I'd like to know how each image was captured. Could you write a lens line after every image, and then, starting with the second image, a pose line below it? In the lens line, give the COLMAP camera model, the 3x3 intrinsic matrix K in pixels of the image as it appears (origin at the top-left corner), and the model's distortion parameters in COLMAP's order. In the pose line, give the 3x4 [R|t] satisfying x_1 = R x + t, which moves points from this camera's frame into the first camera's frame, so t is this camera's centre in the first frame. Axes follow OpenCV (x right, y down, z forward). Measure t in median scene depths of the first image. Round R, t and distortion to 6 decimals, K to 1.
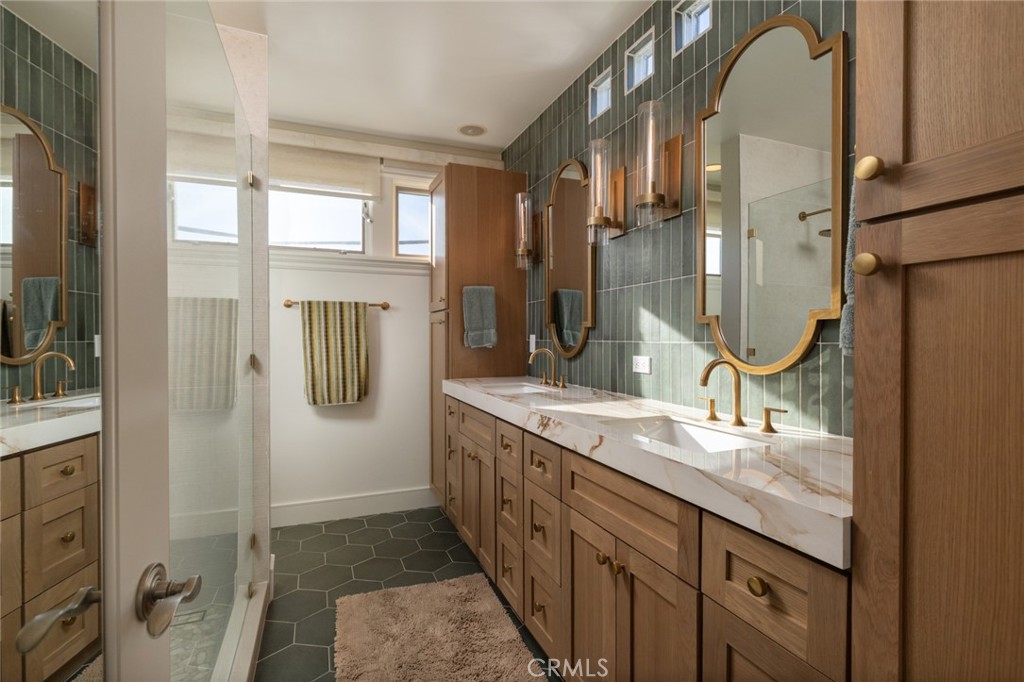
lens RADIAL K [[489.0, 0, 513.2], [0, 489.0, 347.2], [0, 0, 1]] dist [-0.001388, -0.000398]
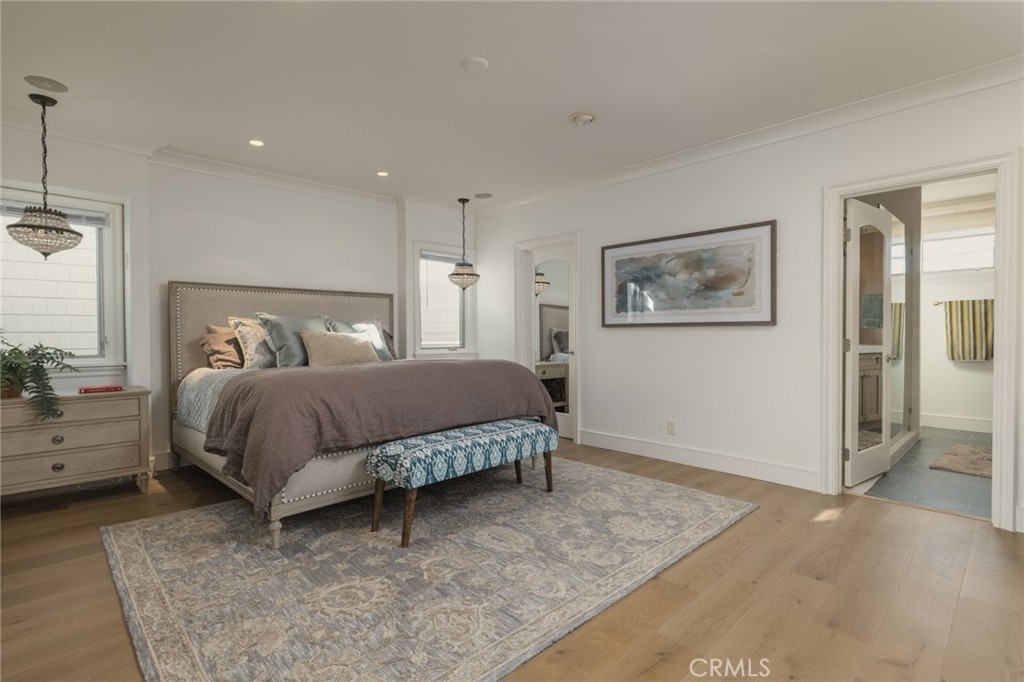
lens RADIAL K [[489.0, 0, 513.1], [0, 489.0, 336.6], [0, 0, 1]] dist [-0.001388, -0.000398]
pose [[0.384191, 0.010802, -0.923191, 0.610797], [-0.008269, 0.999932, 0.008259, 0.032717], [0.923217, 0.004461, 0.384254, -1.144019]]
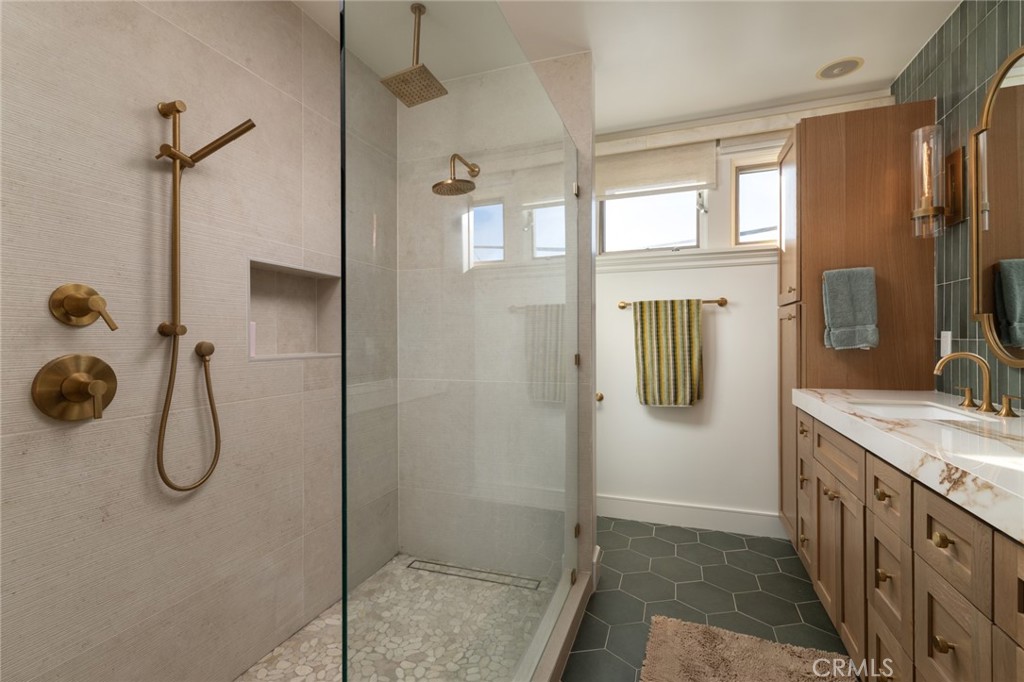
lens RADIAL K [[457.4, 0, 511.8], [0, 457.4, 342.4], [0, 0, 1]] dist [0.001193, -0.000041]
pose [[0.737784, 0.000009, -0.675037, 0.024452], [-0.004119, 0.999981, -0.004489, -0.004645], [0.675024, 0.006092, 0.737770, 0.122376]]
